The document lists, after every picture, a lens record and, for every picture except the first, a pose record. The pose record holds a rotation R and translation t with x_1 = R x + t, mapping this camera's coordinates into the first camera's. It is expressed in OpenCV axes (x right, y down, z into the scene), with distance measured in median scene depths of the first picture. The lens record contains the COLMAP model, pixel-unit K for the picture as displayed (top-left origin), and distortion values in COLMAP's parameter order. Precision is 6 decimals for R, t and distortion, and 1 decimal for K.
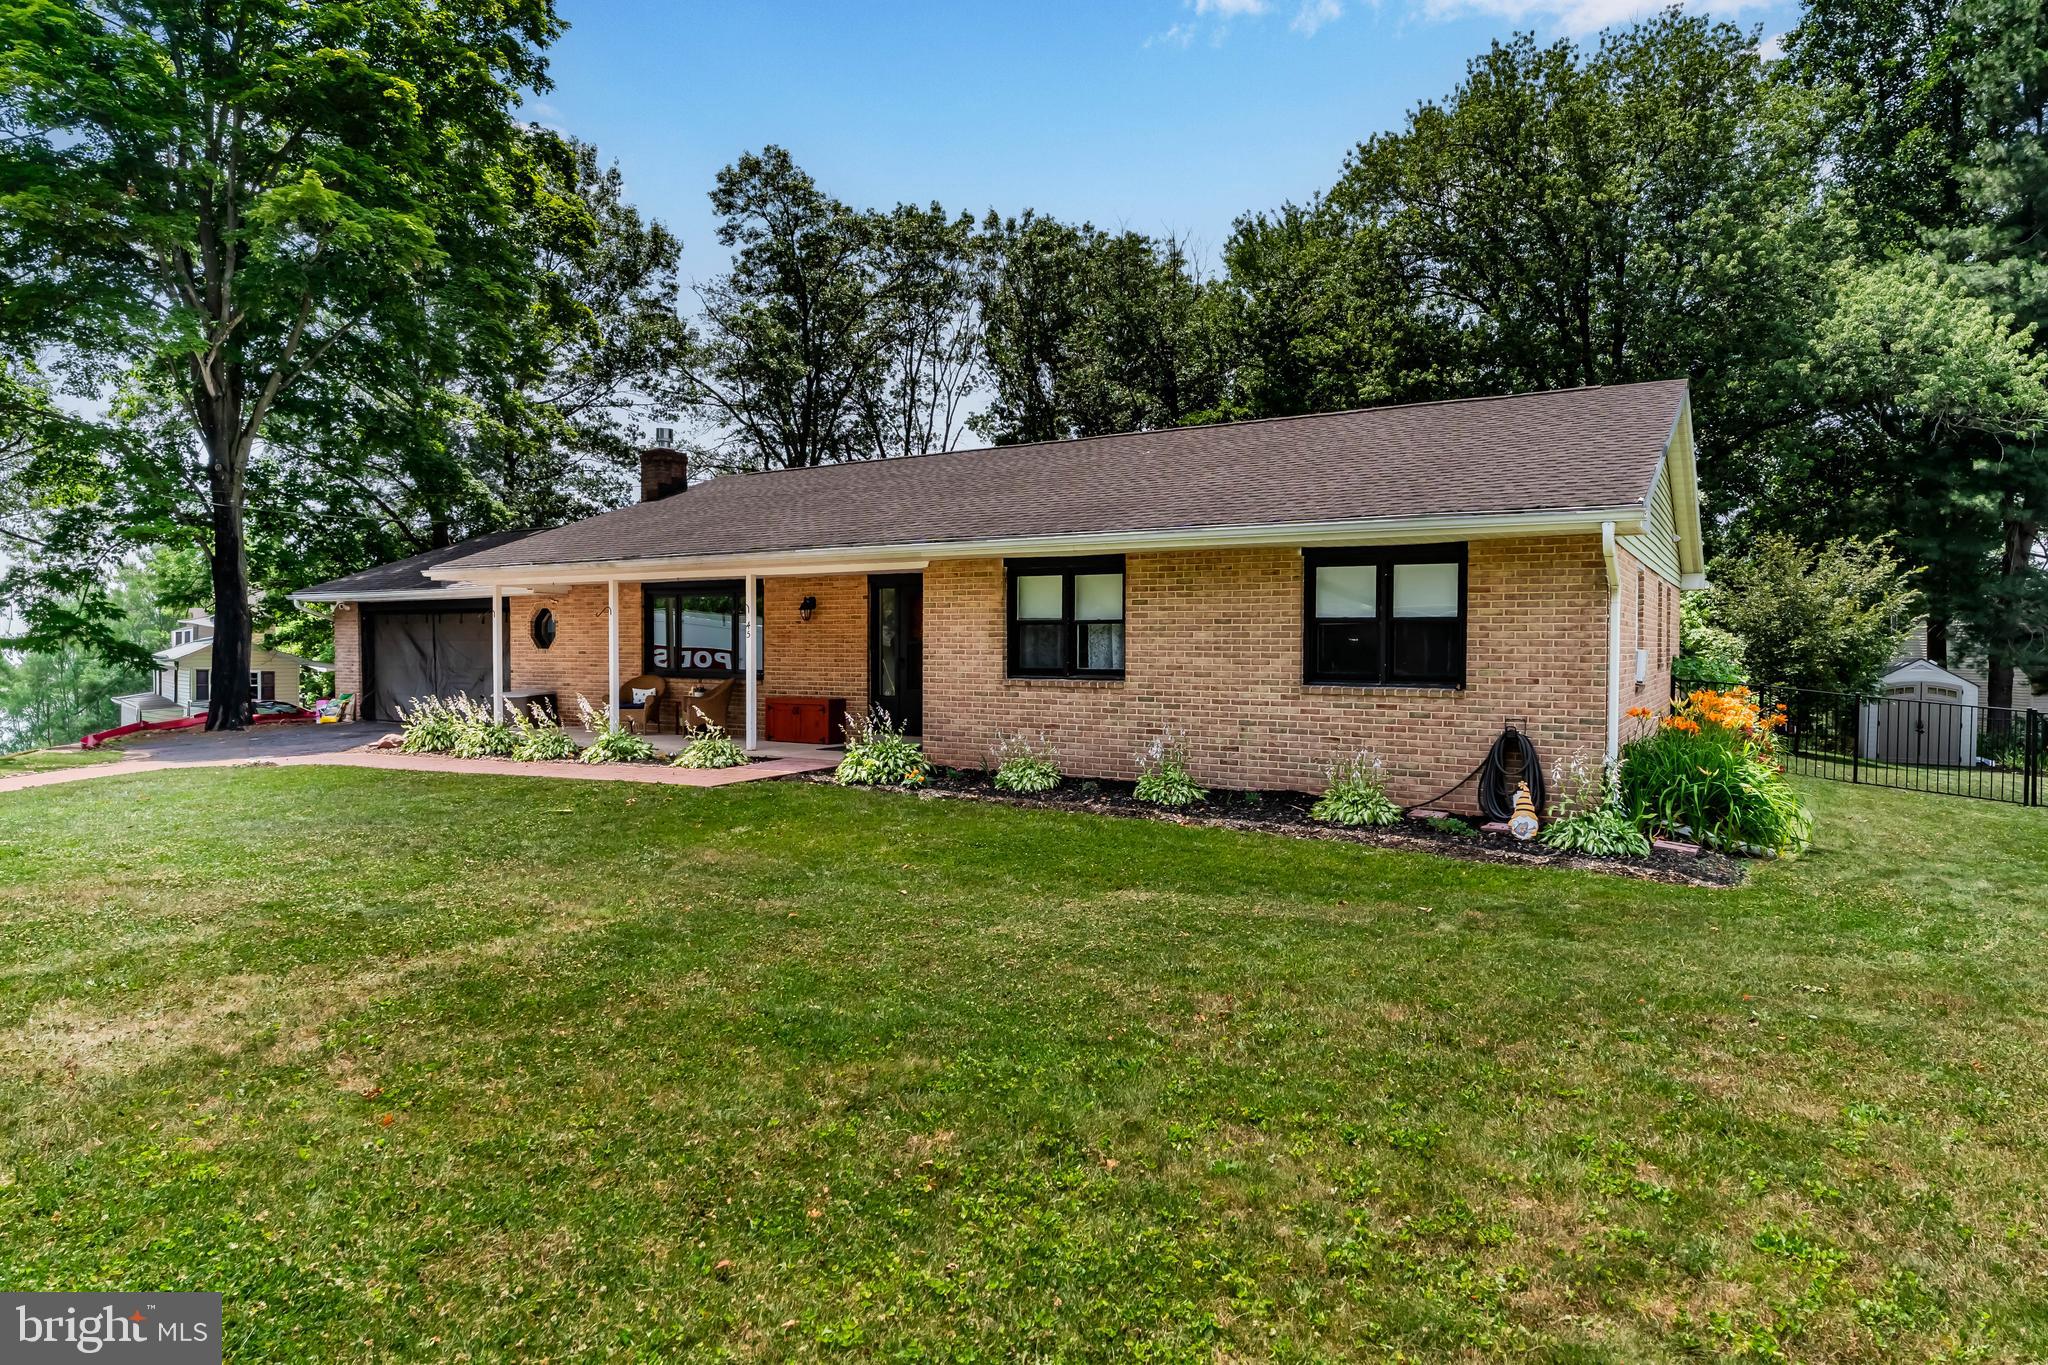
lens RADIAL K [[1063.5, 0, 1014.4], [0, 1063.5, 652.4], [0, 0, 1]] dist [-0.002239, 0.000045]
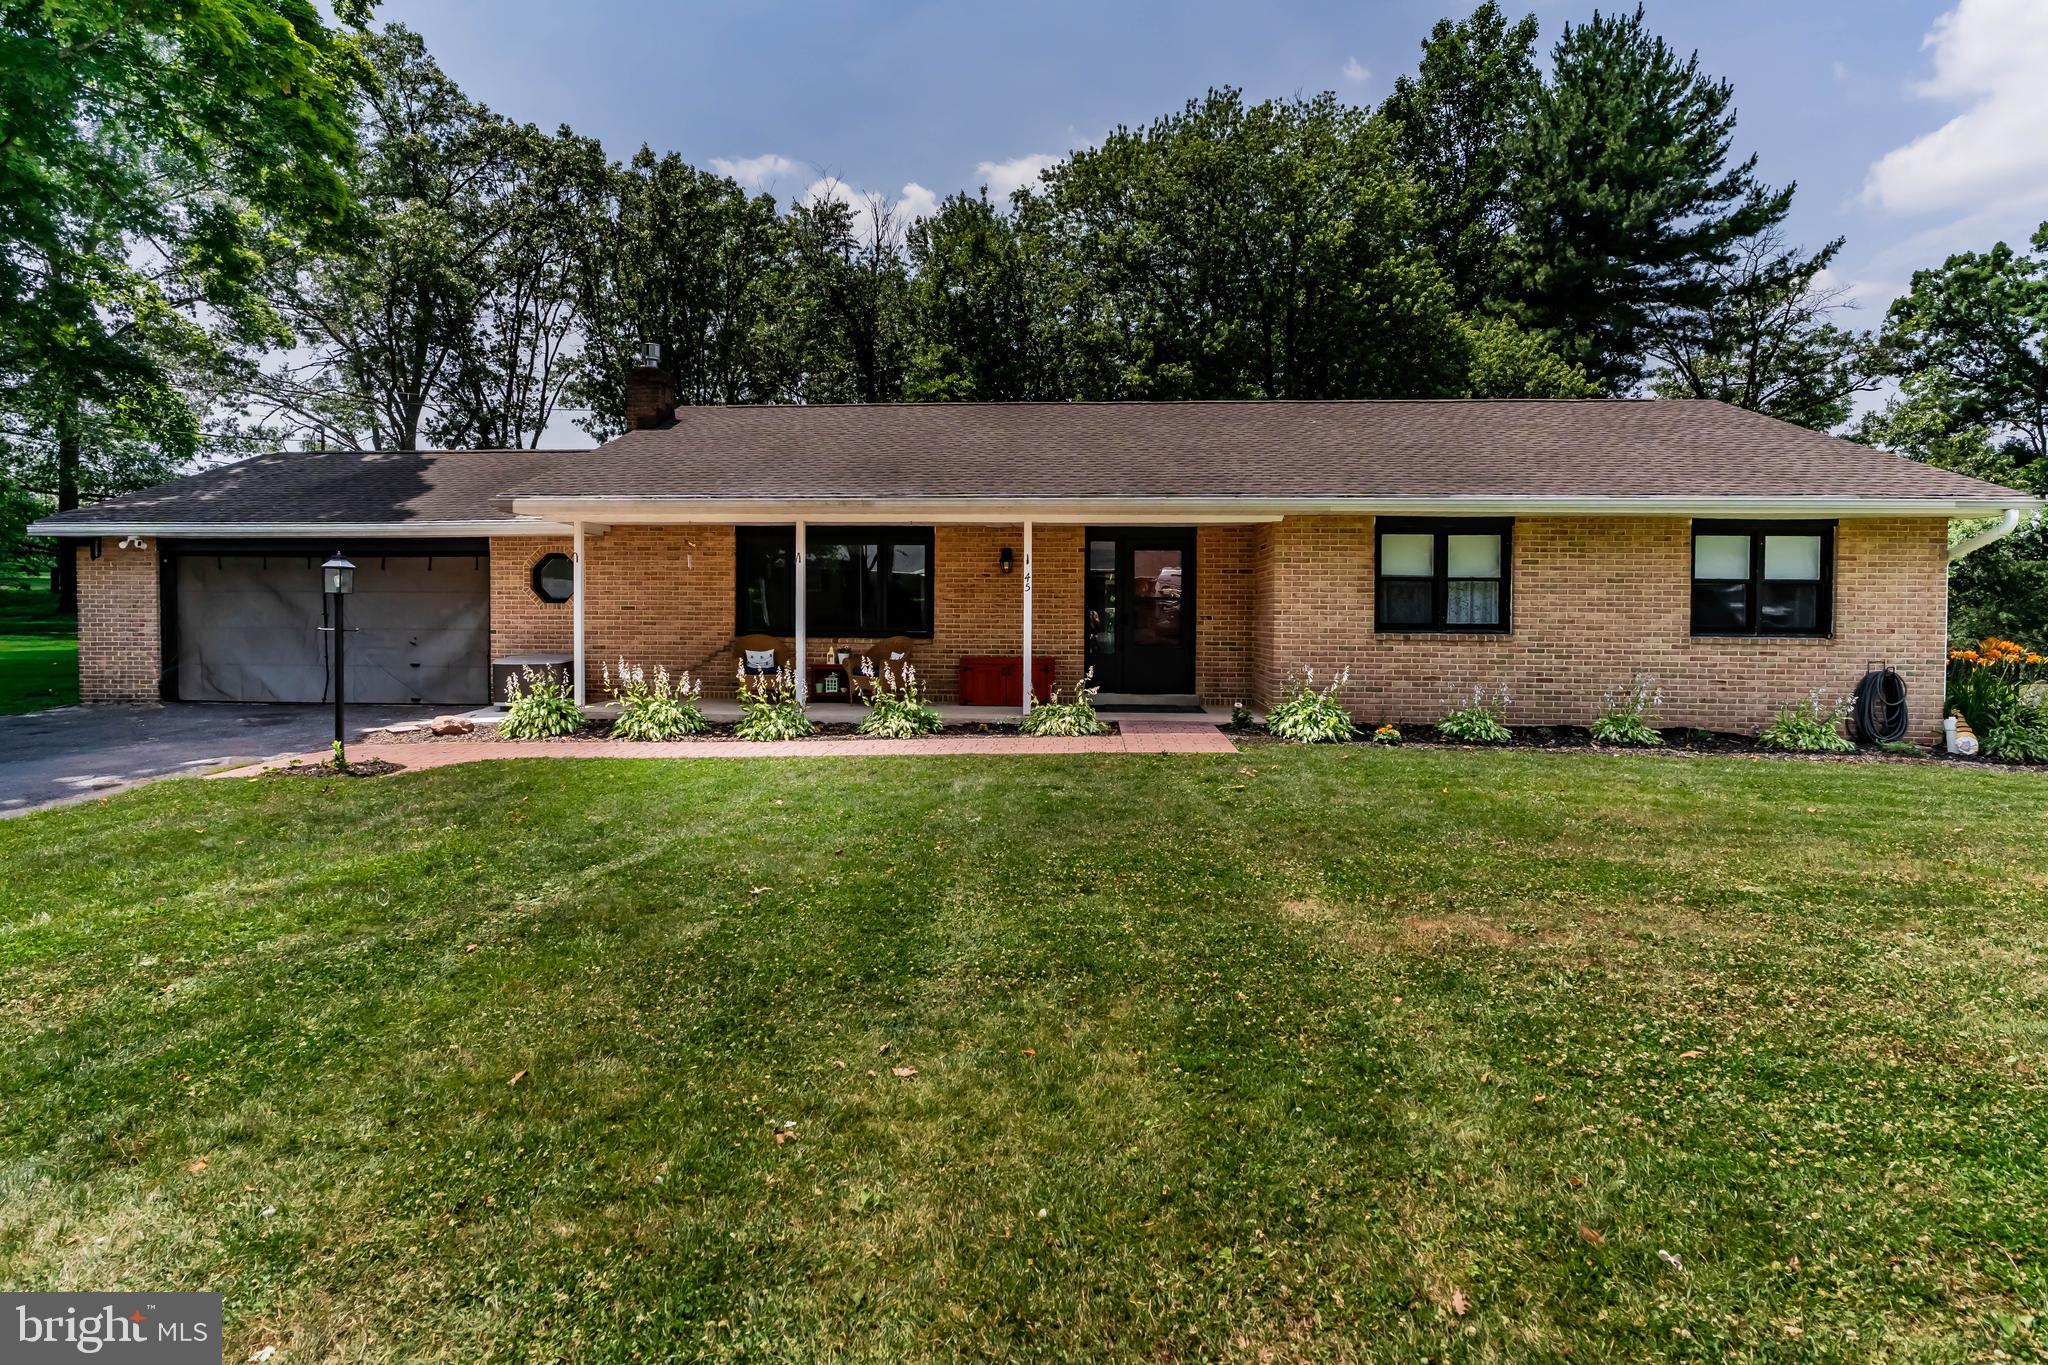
lens RADIAL K [[1008.3, 0, 972.7], [0, 1008.3, 623.8], [0, 0, 1]] dist [-0.002133, 0.000165]
pose [[0.907870, -0.003072, 0.419241, -0.788296], [-0.001932, 0.999932, 0.011509, 0.005021], [-0.419248, -0.011258, 0.907802, 0.285964]]
